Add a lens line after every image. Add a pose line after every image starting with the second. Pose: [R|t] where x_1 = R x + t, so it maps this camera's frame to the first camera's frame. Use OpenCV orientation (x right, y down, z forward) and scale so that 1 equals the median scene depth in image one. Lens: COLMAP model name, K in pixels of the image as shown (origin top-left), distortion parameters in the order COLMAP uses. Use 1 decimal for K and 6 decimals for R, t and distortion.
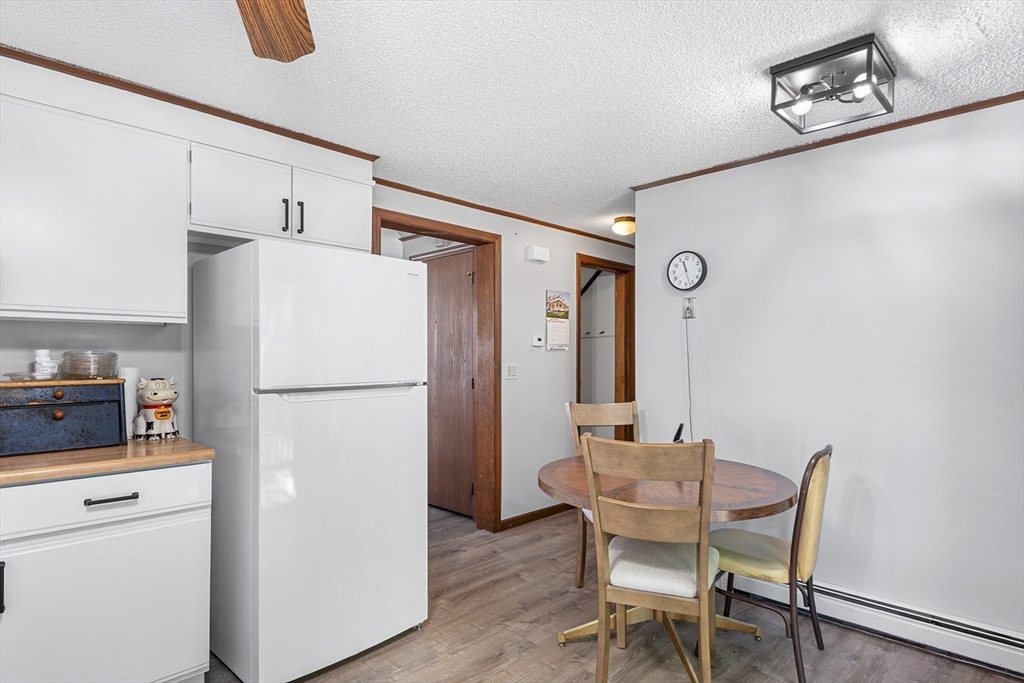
lens RADIAL K [[549.4, 0, 525.9], [0, 549.4, 352.8], [0, 0, 1]] dist [0.012109, -0.013756]
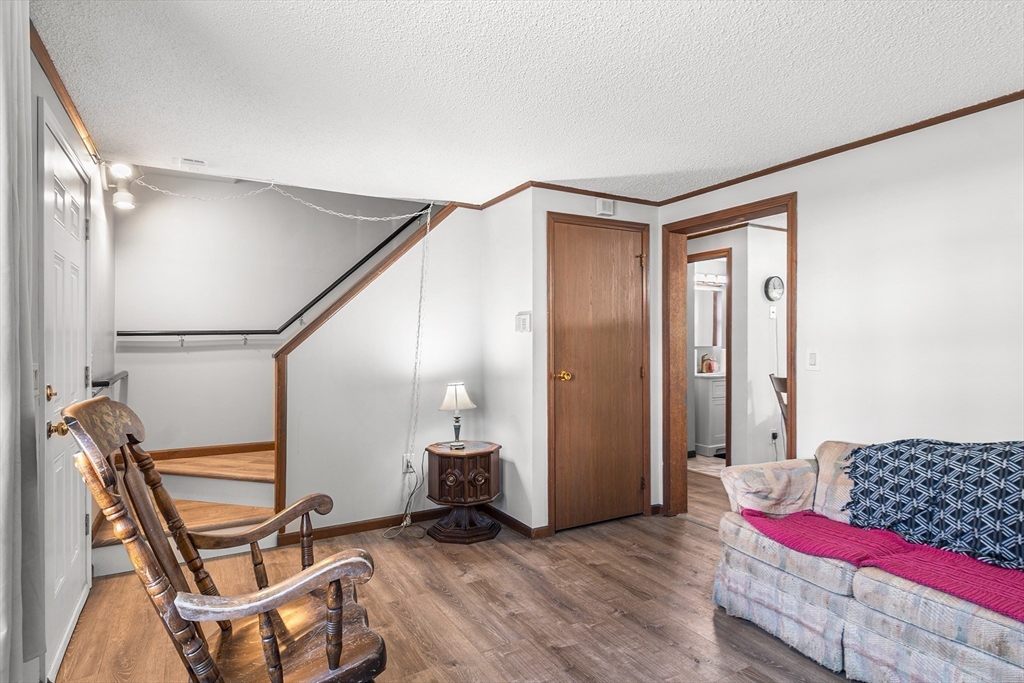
lens RADIAL K [[549.4, 0, 512.0], [0, 549.4, 336.7], [0, 0, 1]] dist [0.012109, -0.013756]
pose [[0.276561, 0.007489, 0.960967, -1.372368], [-0.005363, 0.999966, -0.006249, 0.002463], [-0.960981, -0.003426, 0.276592, 1.222003]]
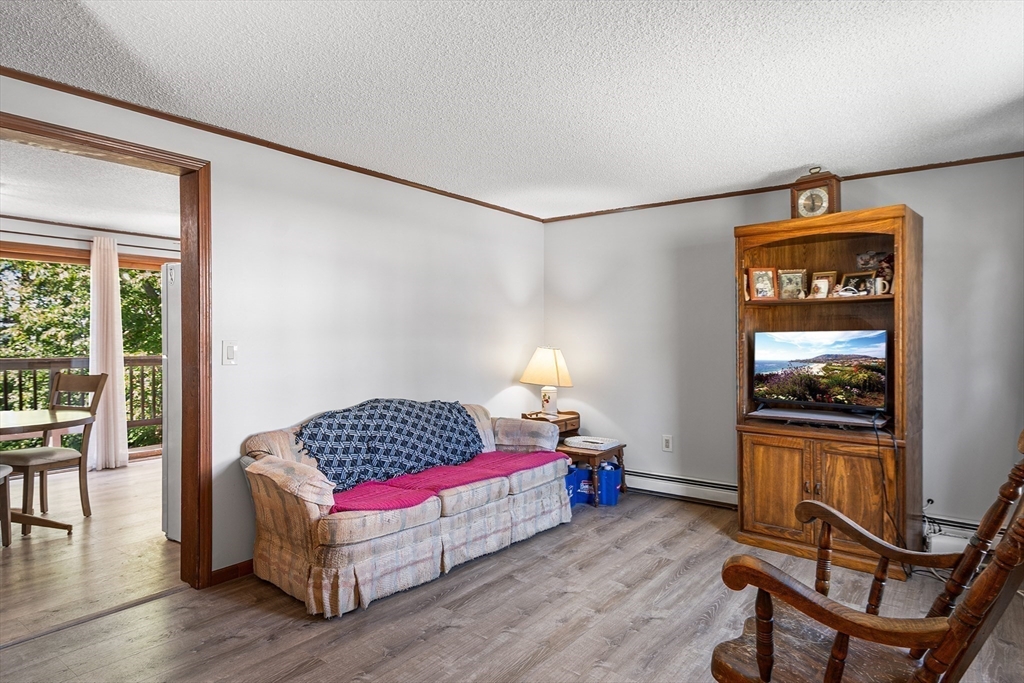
lens RADIAL K [[586.6, 0, 508.6], [0, 586.6, 350.6], [0, 0, 1]] dist [0.006972, -0.001652]
pose [[-0.992439, -0.001770, -0.122724, -0.656472], [-0.003700, 0.999873, 0.015500, 0.012434], [0.122681, 0.015837, -0.992320, 1.958182]]
